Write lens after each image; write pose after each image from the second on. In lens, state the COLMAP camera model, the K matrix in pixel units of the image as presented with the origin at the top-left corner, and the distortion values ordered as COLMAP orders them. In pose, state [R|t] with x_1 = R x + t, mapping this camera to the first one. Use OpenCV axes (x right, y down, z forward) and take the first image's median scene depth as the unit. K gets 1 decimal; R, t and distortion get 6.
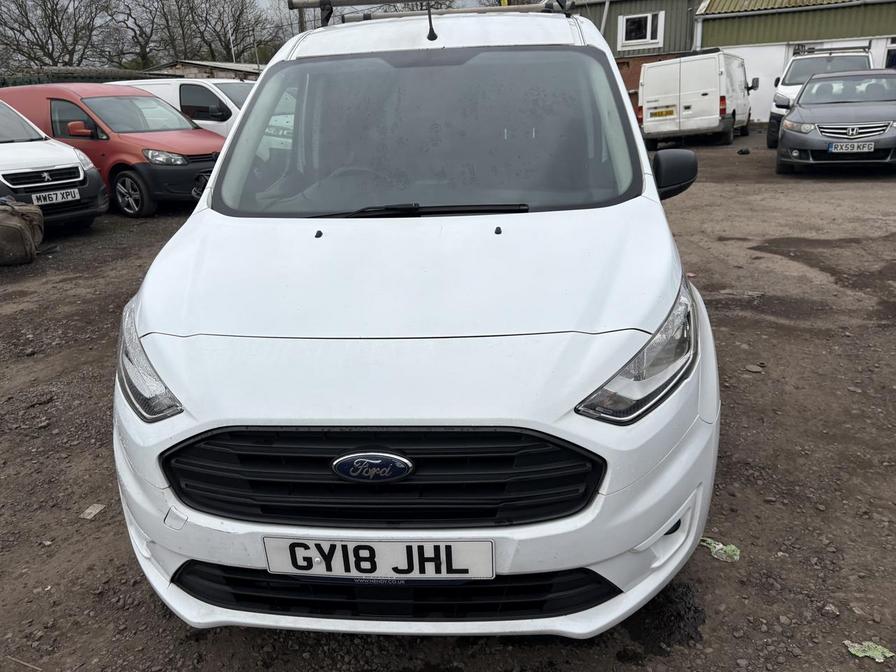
lens RADIAL K [[665.2, 0, 449.5], [0, 665.2, 338.9], [0, 0, 1]] dist [0.006656, -0.008219]
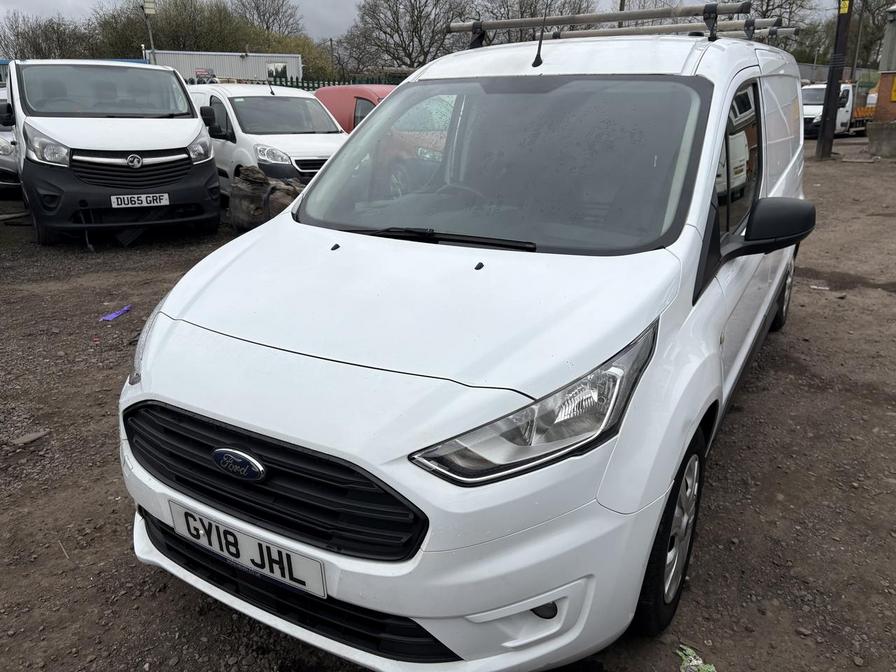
lens RADIAL K [[665.2, 0, 449.4], [0, 665.2, 332.7], [0, 0, 1]] dist [0.006656, -0.008219]
pose [[0.907621, 0.172672, -0.382634, 0.555944], [-0.177991, 0.983792, 0.021757, -0.102326], [0.380189, 0.048358, 0.923644, 0.094054]]
